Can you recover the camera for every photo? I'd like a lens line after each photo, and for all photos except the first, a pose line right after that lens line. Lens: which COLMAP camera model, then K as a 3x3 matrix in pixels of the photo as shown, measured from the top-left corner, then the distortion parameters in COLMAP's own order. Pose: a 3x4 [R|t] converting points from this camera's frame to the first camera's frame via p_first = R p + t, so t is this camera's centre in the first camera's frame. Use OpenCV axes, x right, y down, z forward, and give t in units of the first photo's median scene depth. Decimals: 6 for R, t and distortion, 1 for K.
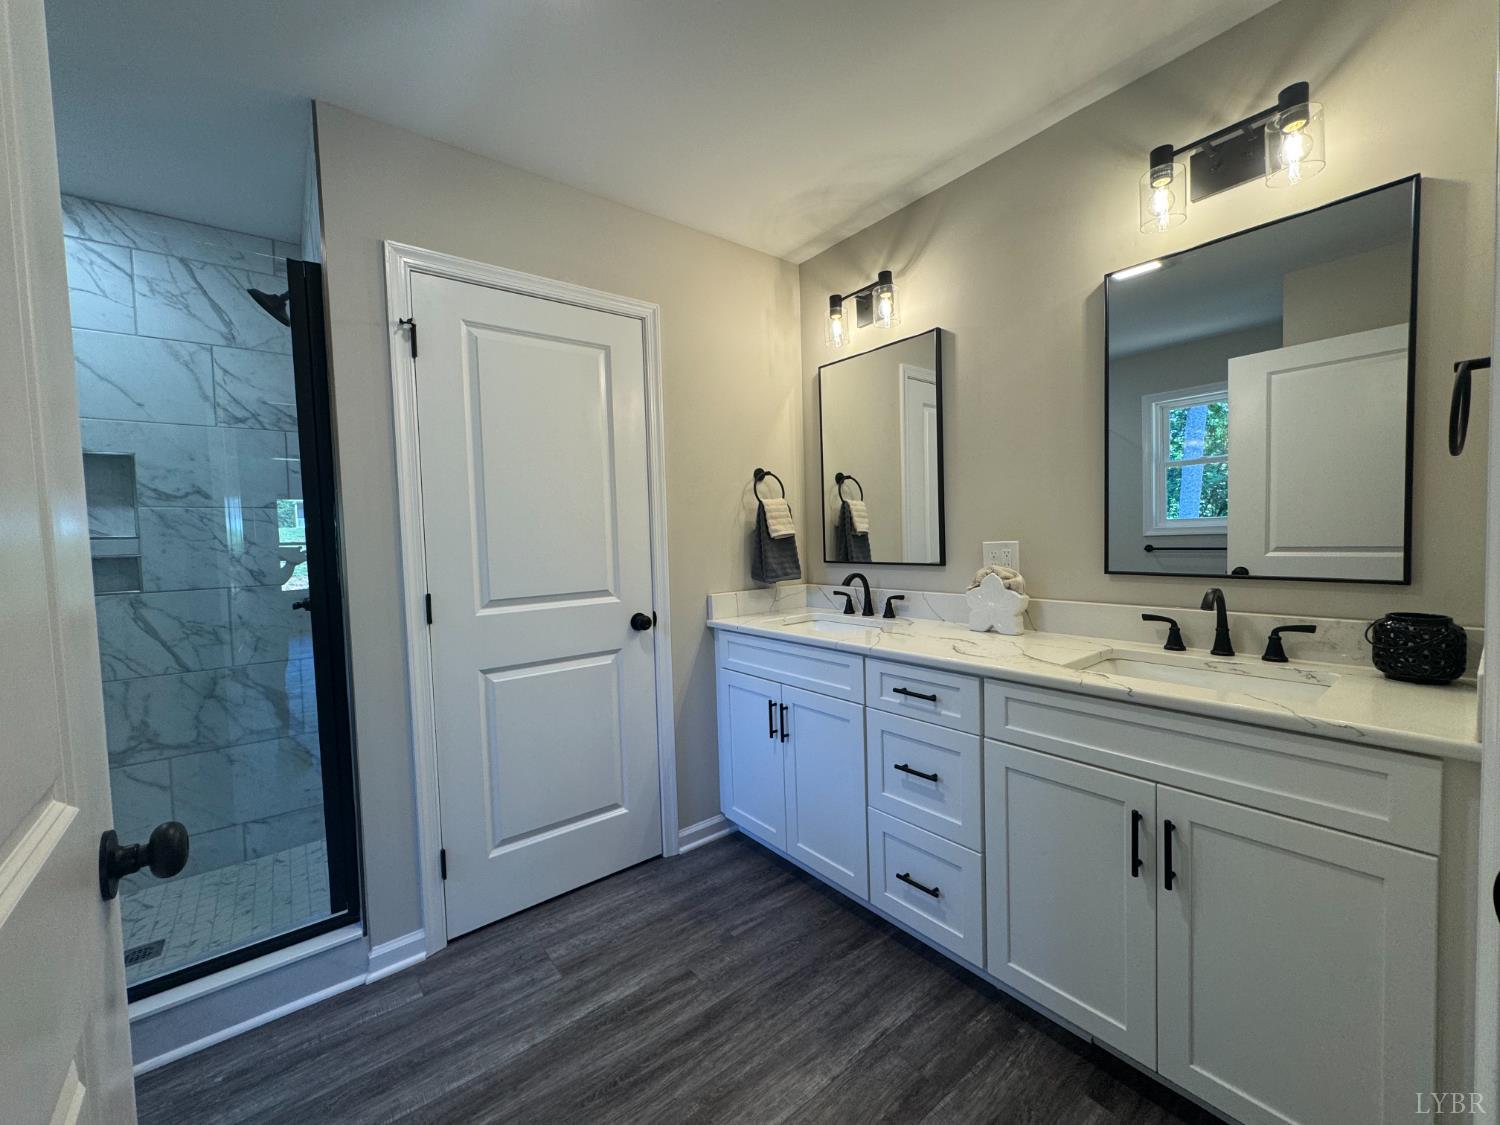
lens RADIAL K [[599.1, 0, 751.6], [0, 599.1, 559.4], [0, 0, 1]] dist [-0.001901, 0.000639]
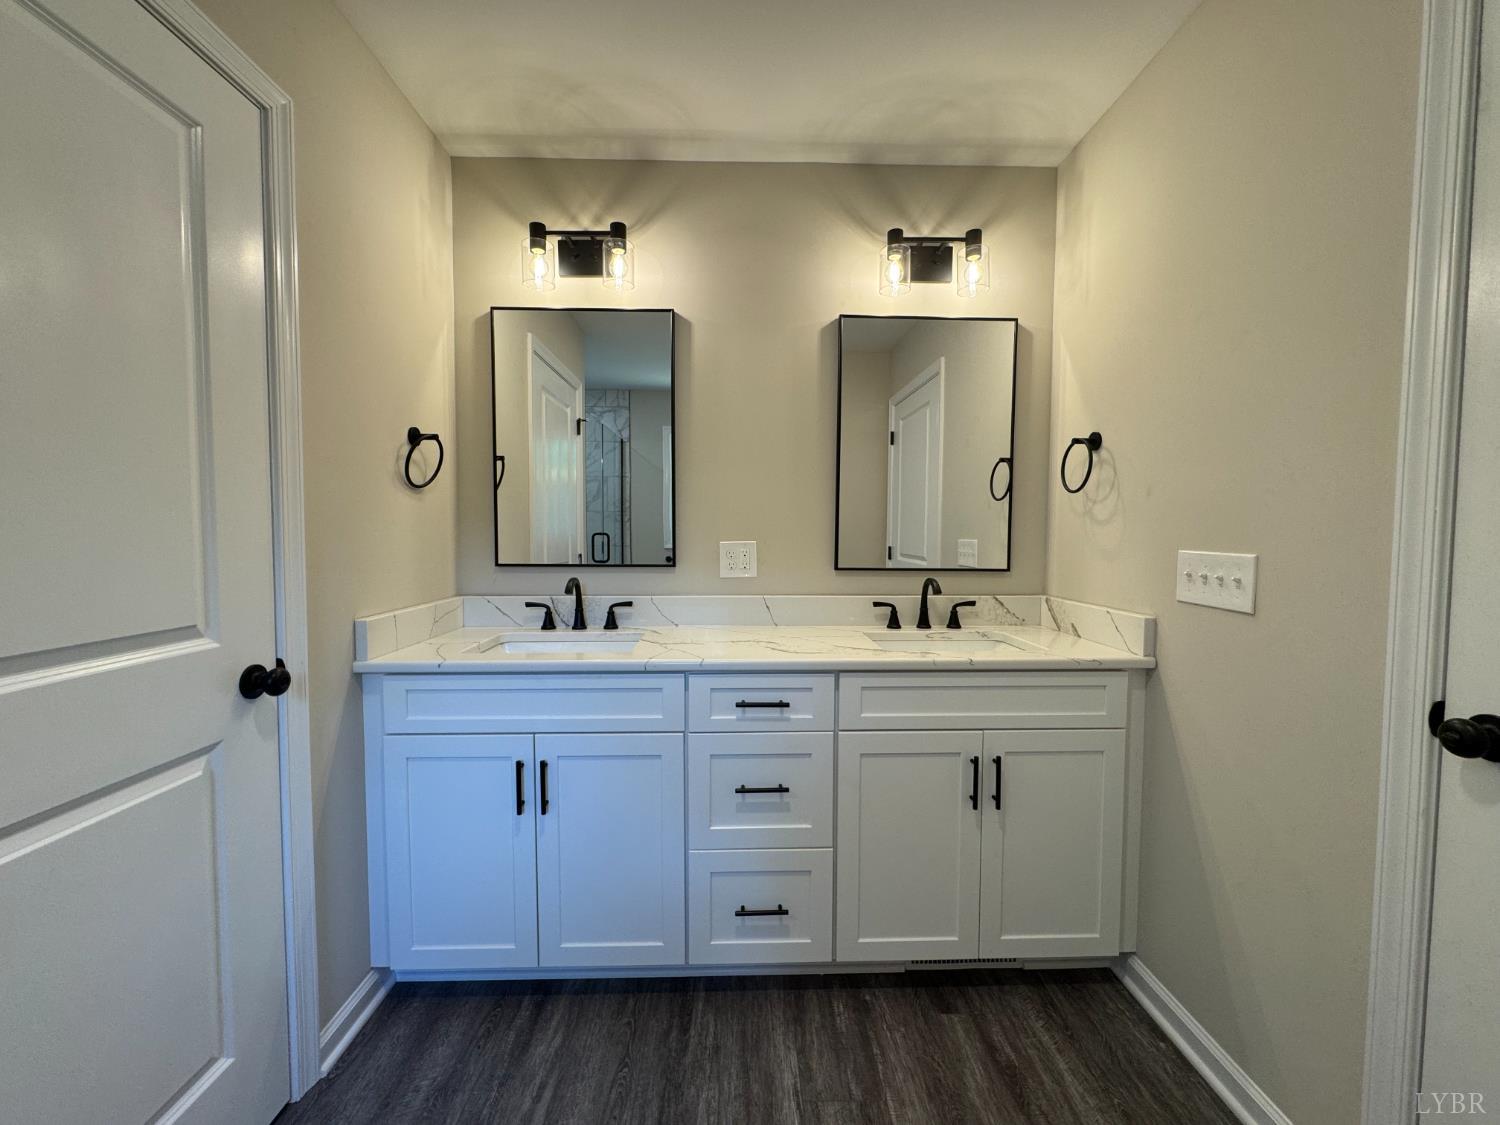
lens RADIAL K [[599.1, 0, 751.6], [0, 599.1, 559.4], [0, 0, 1]] dist [-0.001901, 0.000639]
pose [[0.599426, -0.003040, 0.800424, -0.434216], [0.012312, 0.999909, -0.005423, 0.007392], [-0.800335, 0.013106, 0.599410, 0.425530]]
